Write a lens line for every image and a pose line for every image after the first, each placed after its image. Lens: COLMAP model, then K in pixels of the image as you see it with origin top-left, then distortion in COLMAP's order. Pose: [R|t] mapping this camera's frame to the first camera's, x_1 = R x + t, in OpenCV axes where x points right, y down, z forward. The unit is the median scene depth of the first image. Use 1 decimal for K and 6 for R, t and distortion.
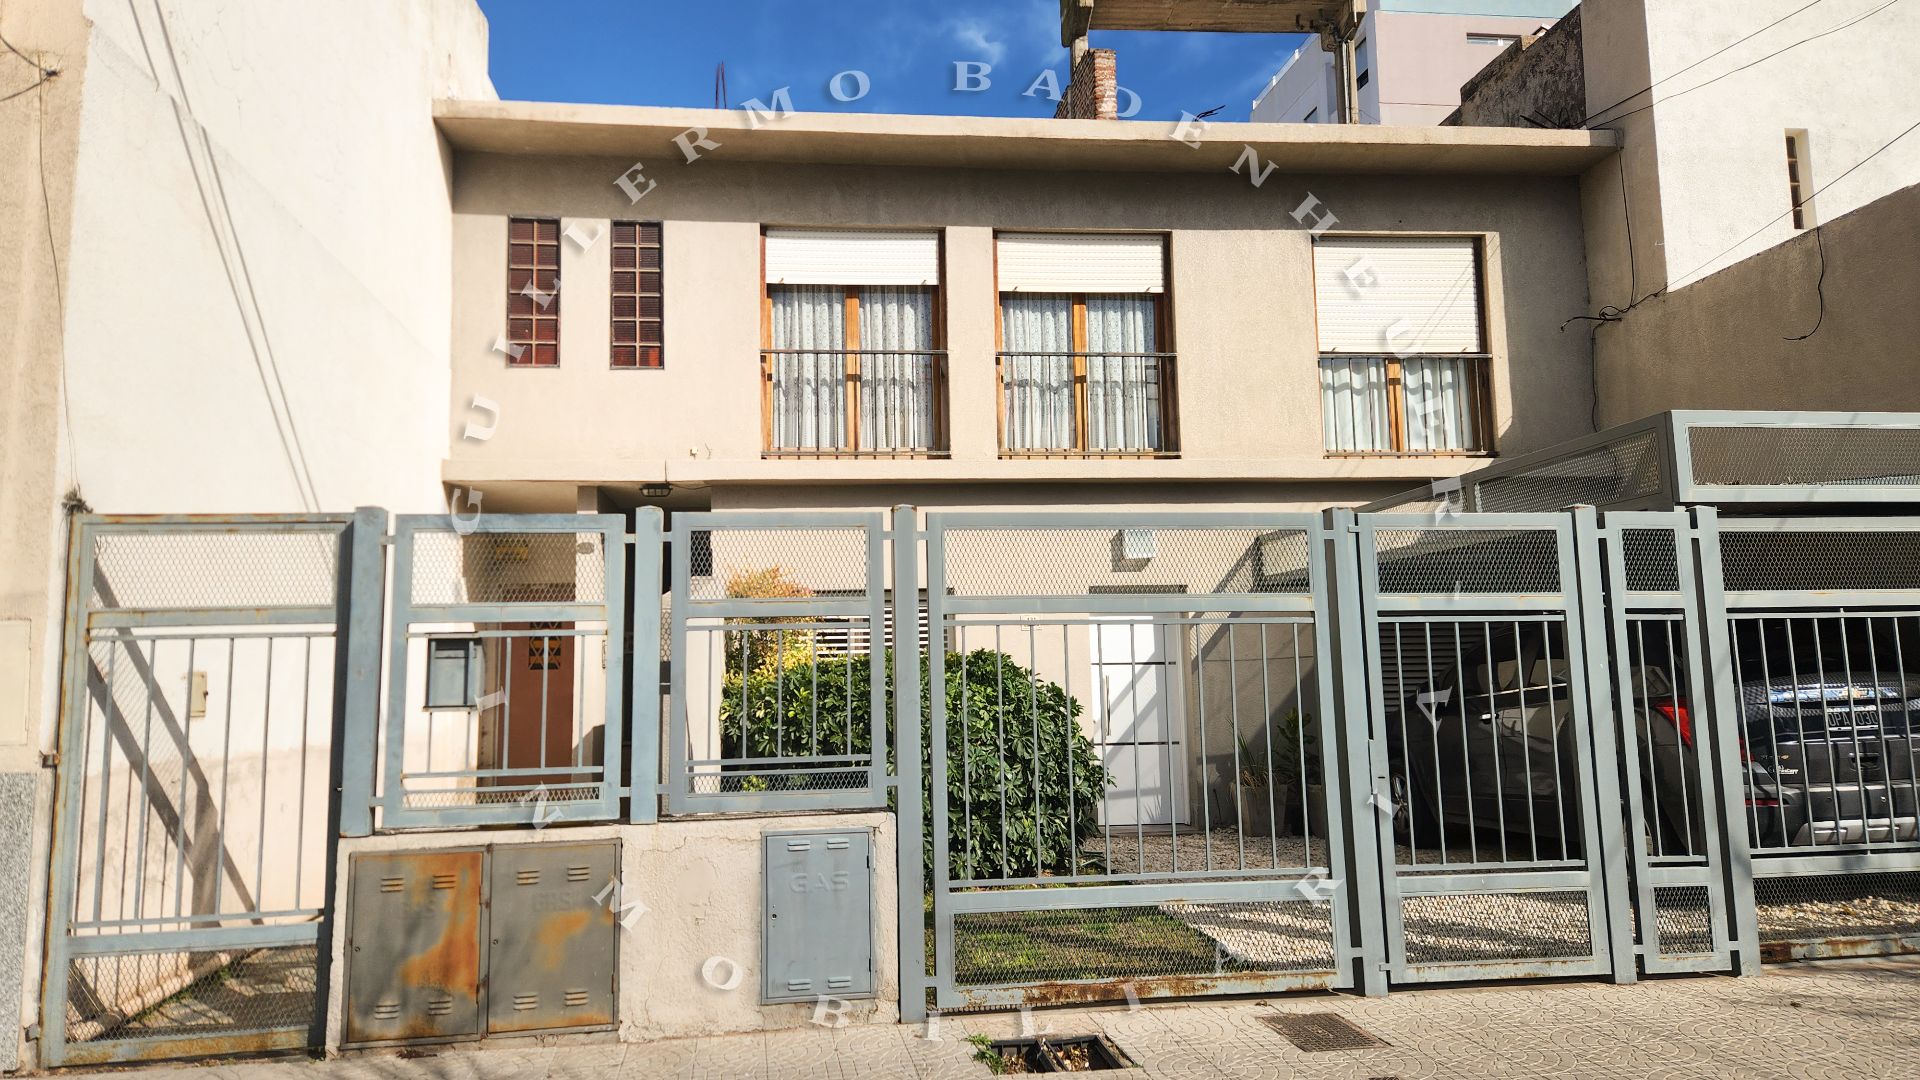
lens RADIAL K [[1262.8, 0, 941.4], [0, 1262.8, 525.0], [0, 0, 1]] dist [0.094024, -0.062363]
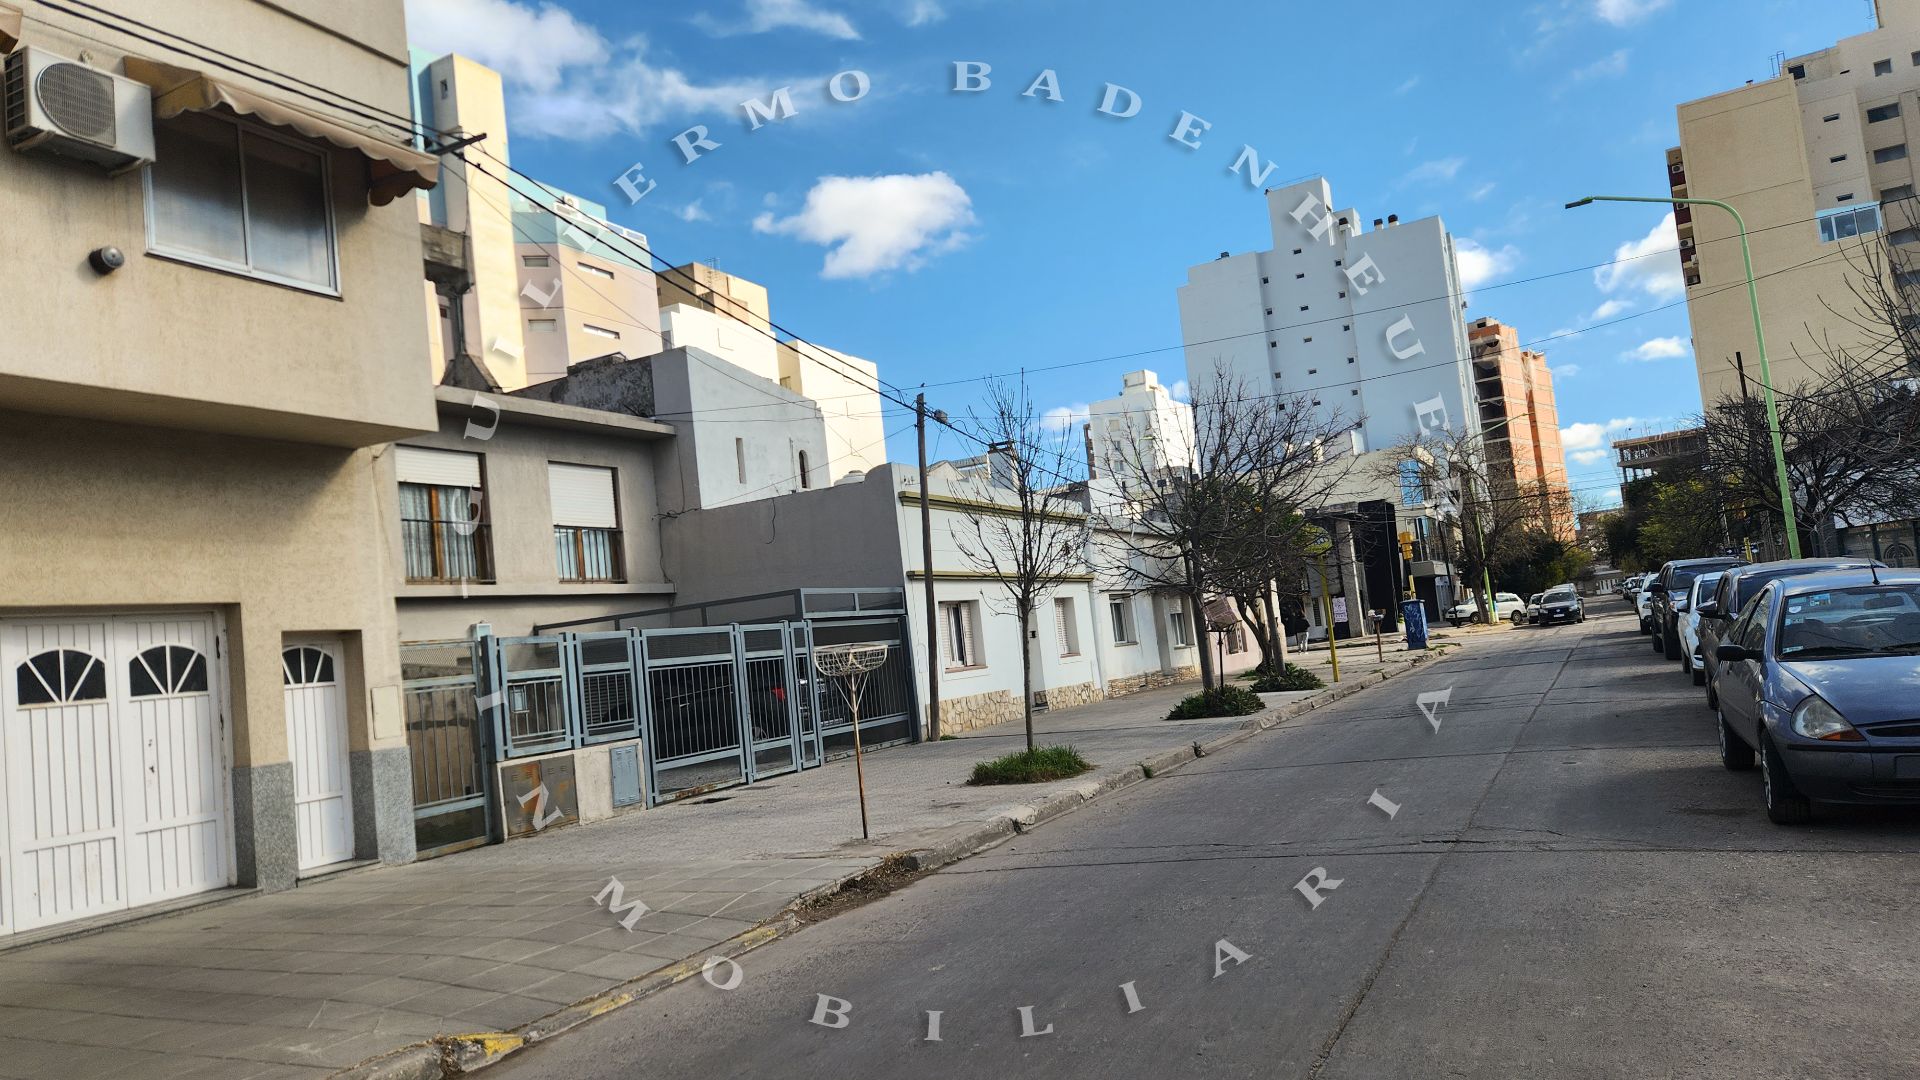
lens RADIAL K [[1271.4, 0, 944.5], [0, 1271.4, 547.4], [0, 0, 1]] dist [0.093116, -0.066606]
pose [[0.579783, 0.026006, 0.814356, -0.939819], [-0.004551, 0.999578, -0.028681, -0.055611], [-0.814758, 0.012923, 0.579657, -0.569882]]
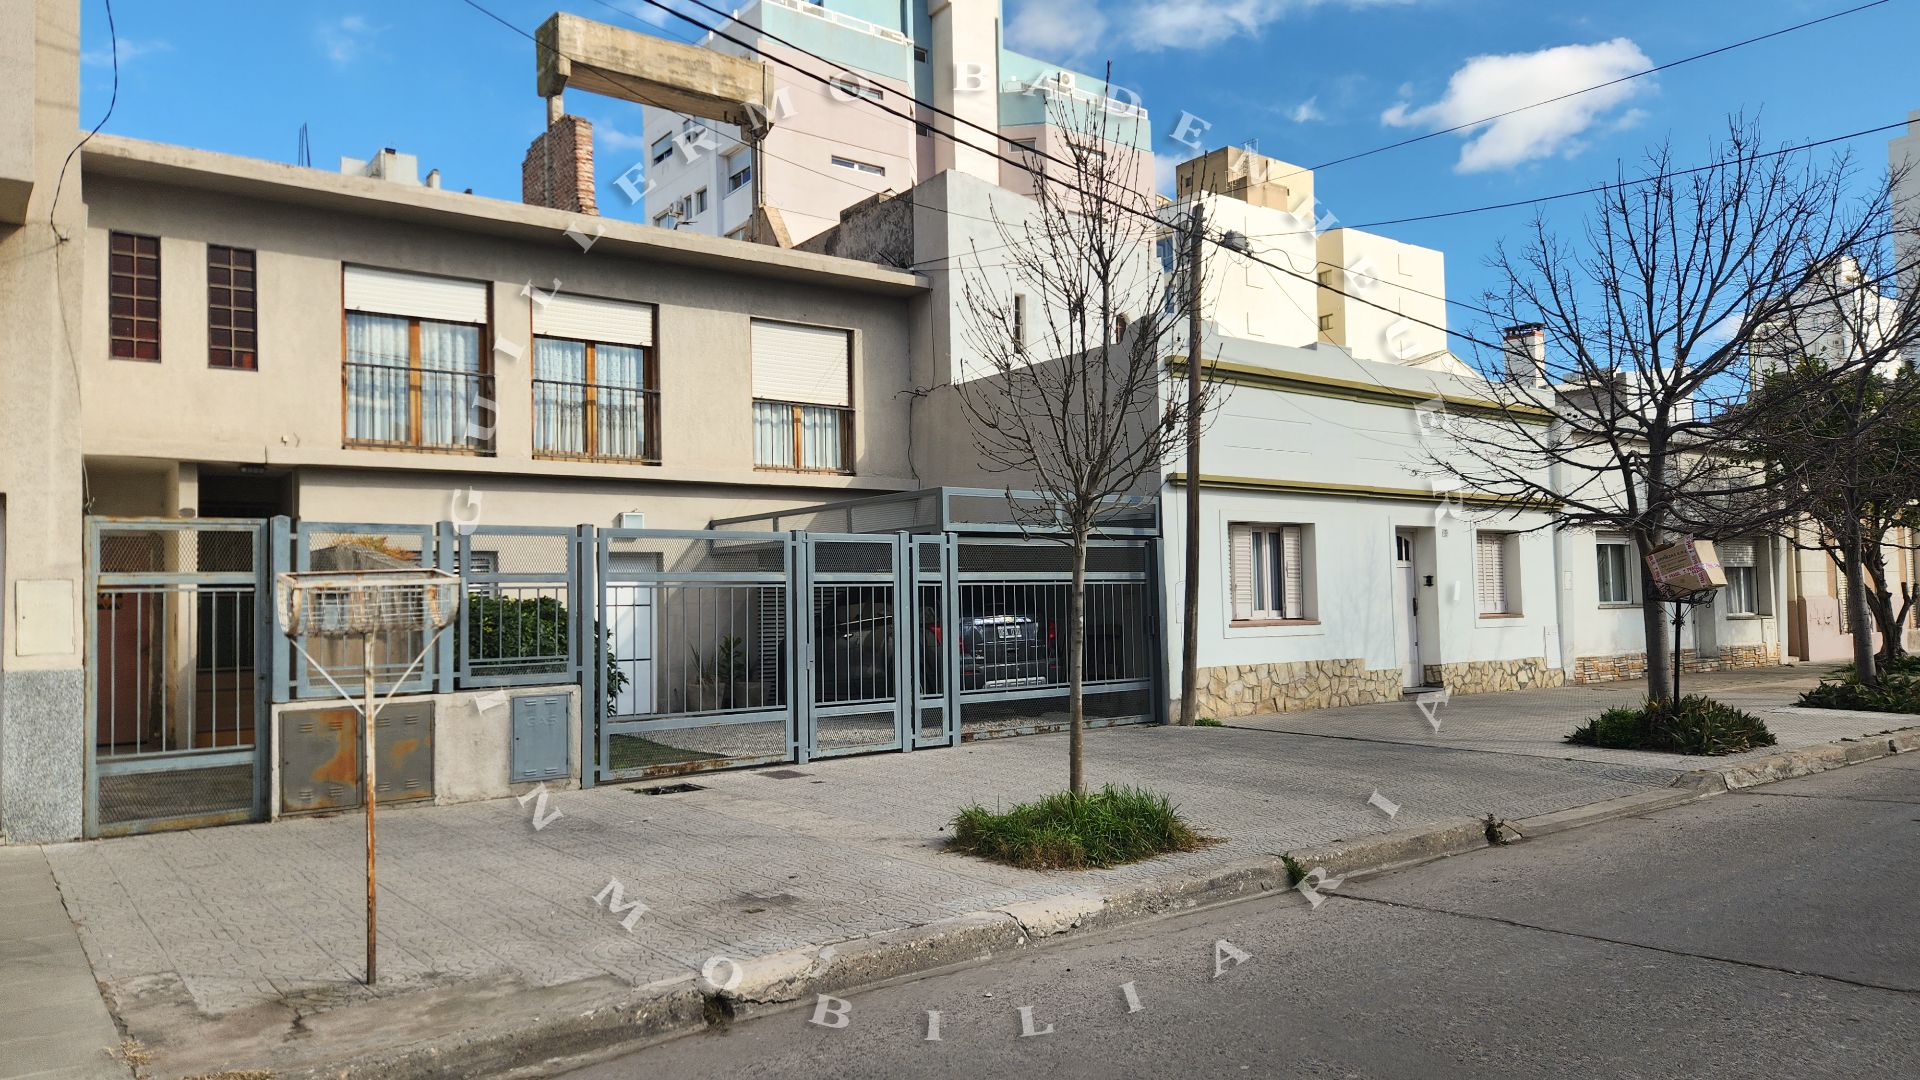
lens RADIAL K [[1271.4, 0, 944.5], [0, 1271.4, 547.4], [0, 0, 1]] dist [0.093116, -0.066606]
pose [[0.875391, 0.024694, 0.482785, -0.237986], [-0.056677, 0.997049, 0.051769, -0.053847], [-0.480082, -0.072681, 0.874207, -0.454023]]
